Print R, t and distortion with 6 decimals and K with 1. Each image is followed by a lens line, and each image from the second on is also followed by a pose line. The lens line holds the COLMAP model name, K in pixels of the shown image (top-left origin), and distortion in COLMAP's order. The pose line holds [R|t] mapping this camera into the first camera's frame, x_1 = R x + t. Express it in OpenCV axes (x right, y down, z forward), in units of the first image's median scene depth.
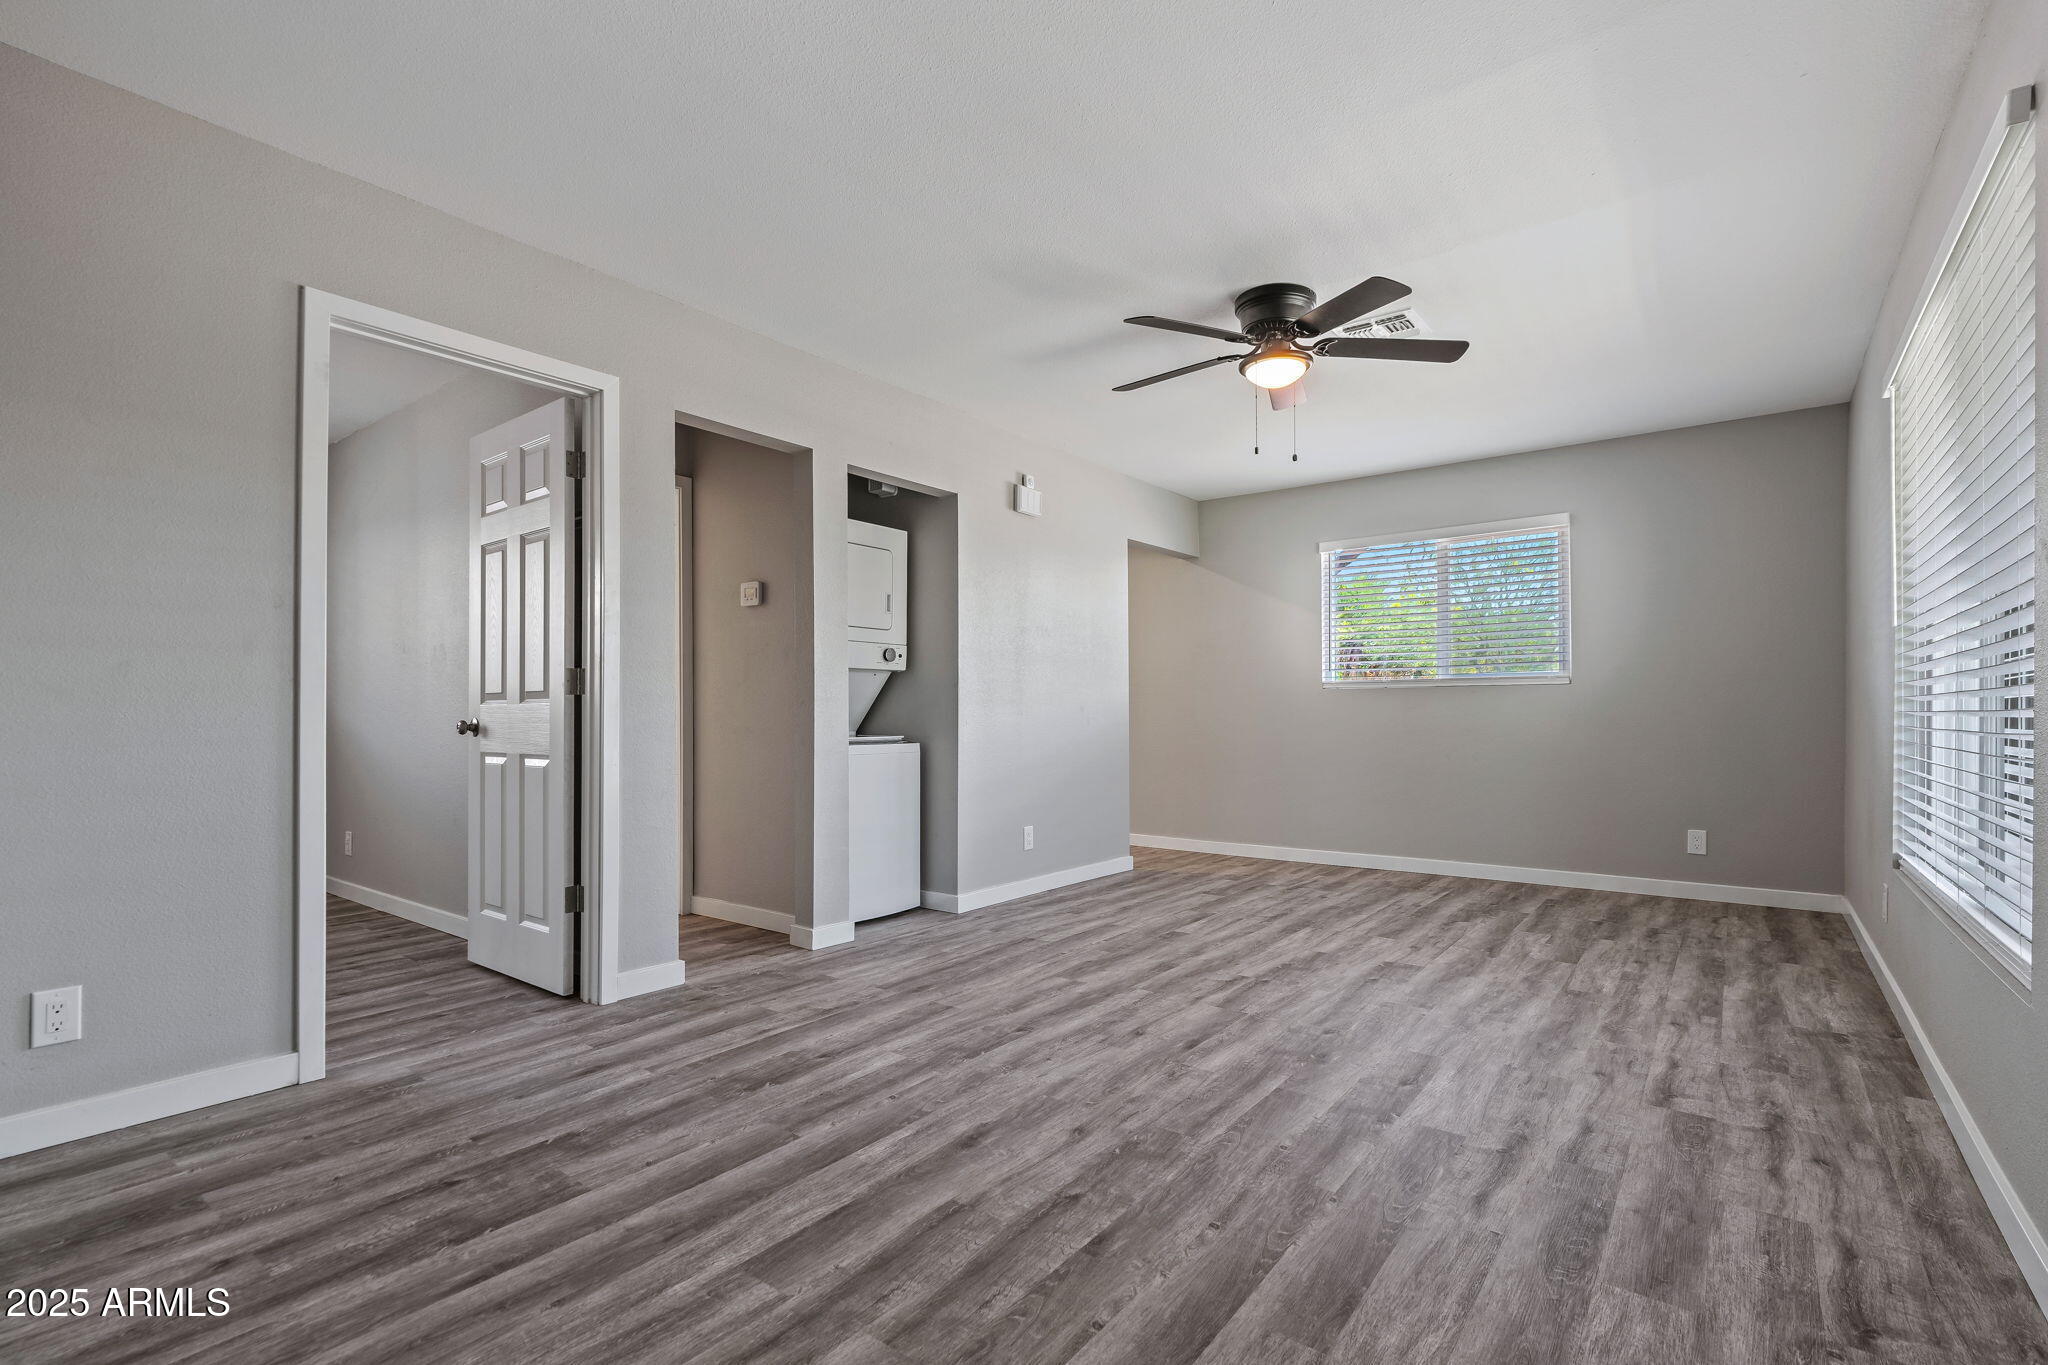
lens RADIAL K [[937.7, 0, 1013.8], [0, 937.7, 702.6], [0, 0, 1]] dist [-0.001077, 0.000326]
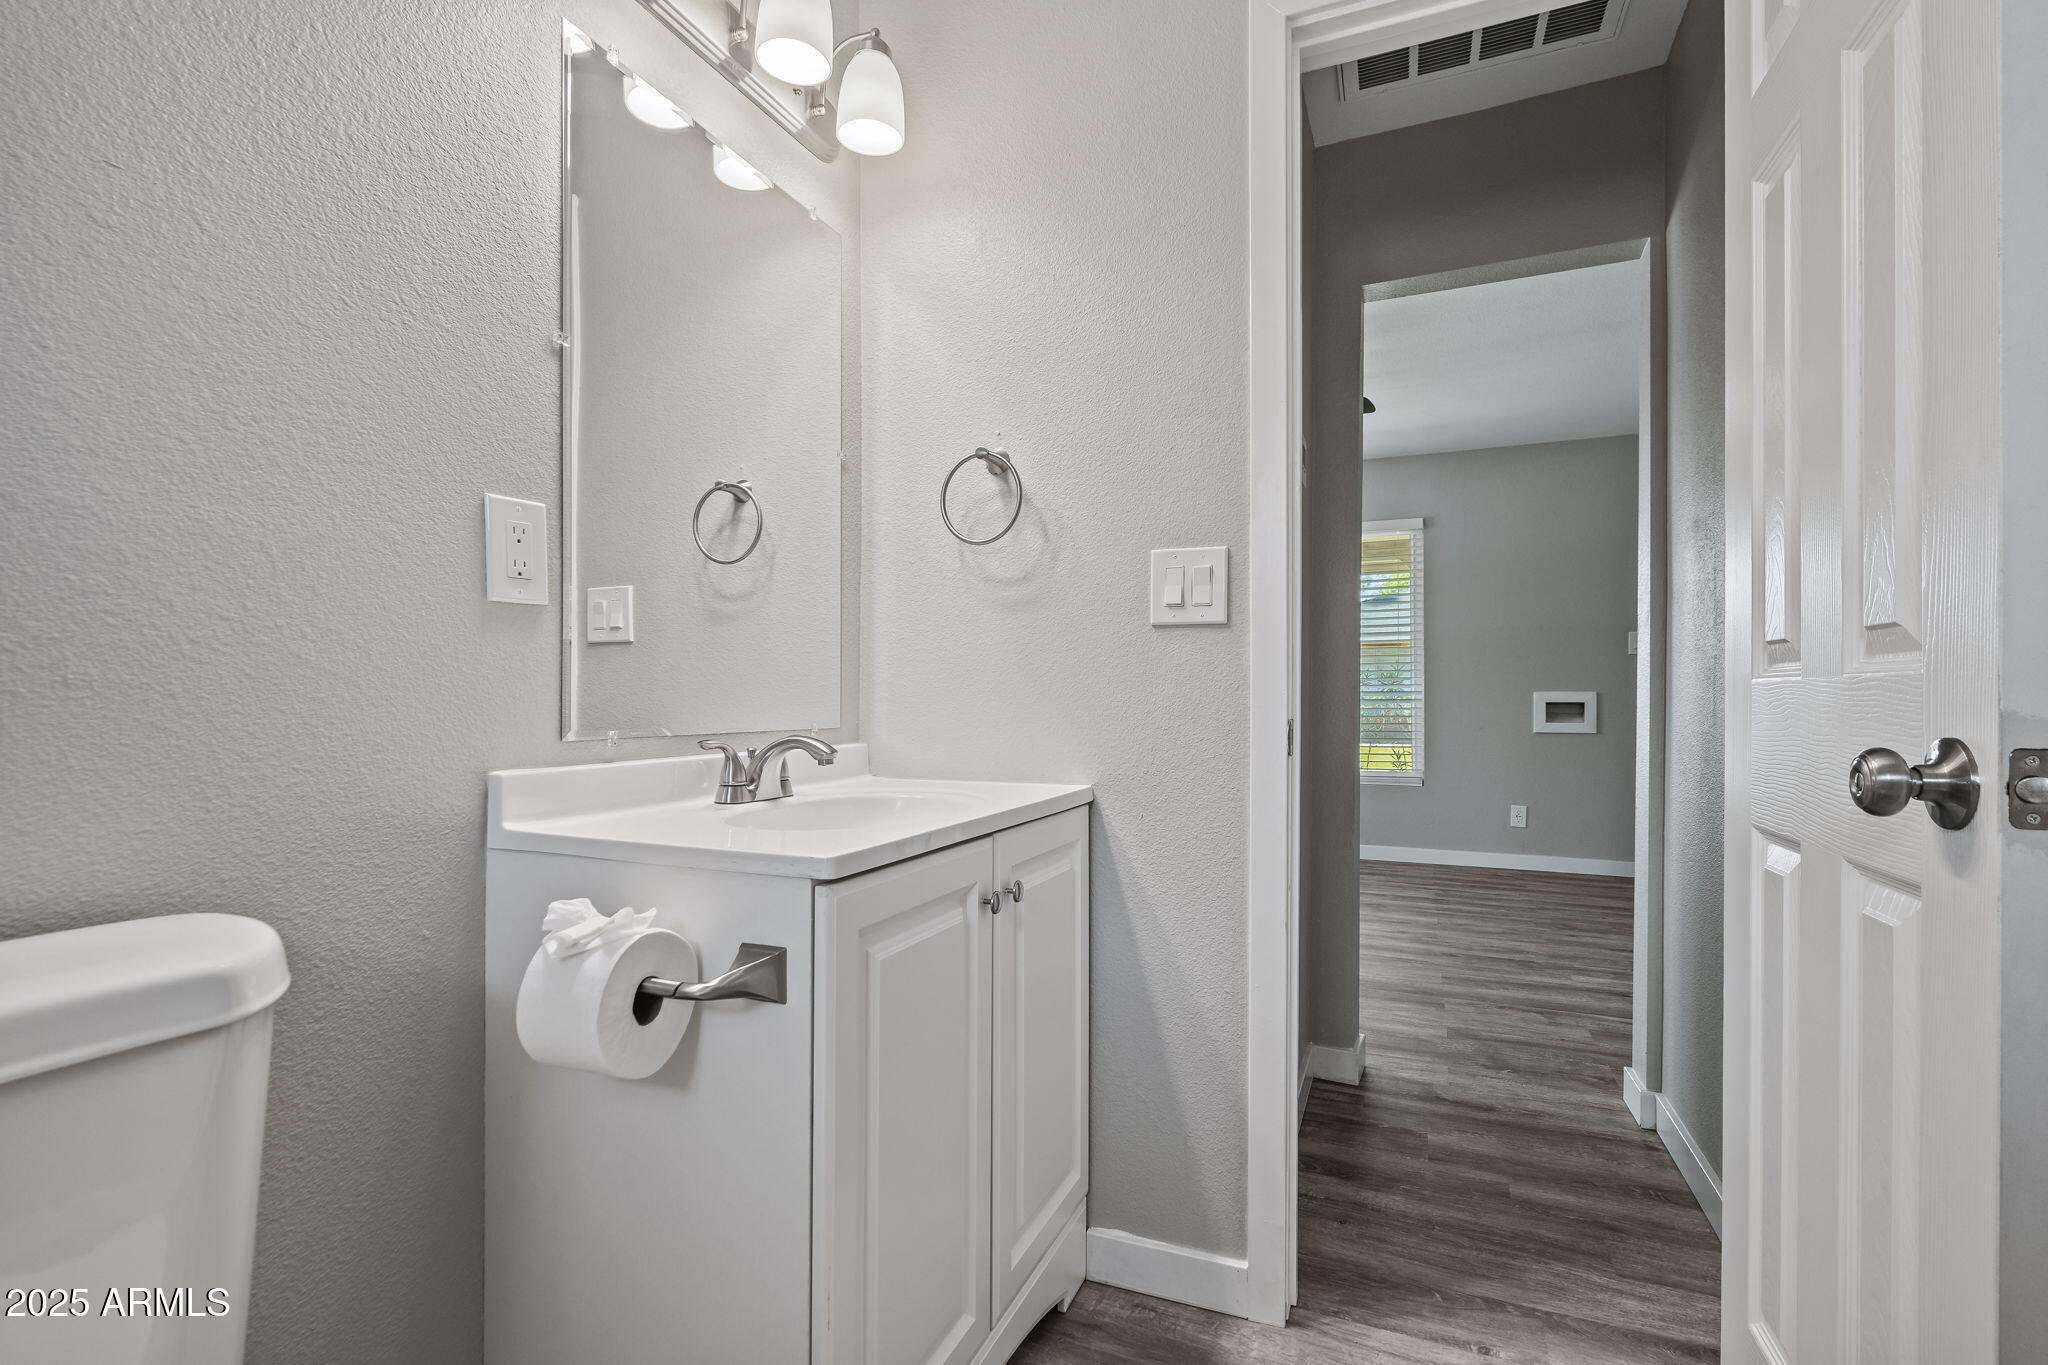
lens RADIAL K [[937.7, 0, 1013.8], [0, 937.7, 702.6], [0, 0, 1]] dist [-0.001077, 0.000326]
pose [[-0.248247, -0.004418, 0.968687, -1.093627], [-0.009066, 0.999956, 0.002238, 0.010394], [-0.968654, -0.008226, -0.248277, 1.934739]]
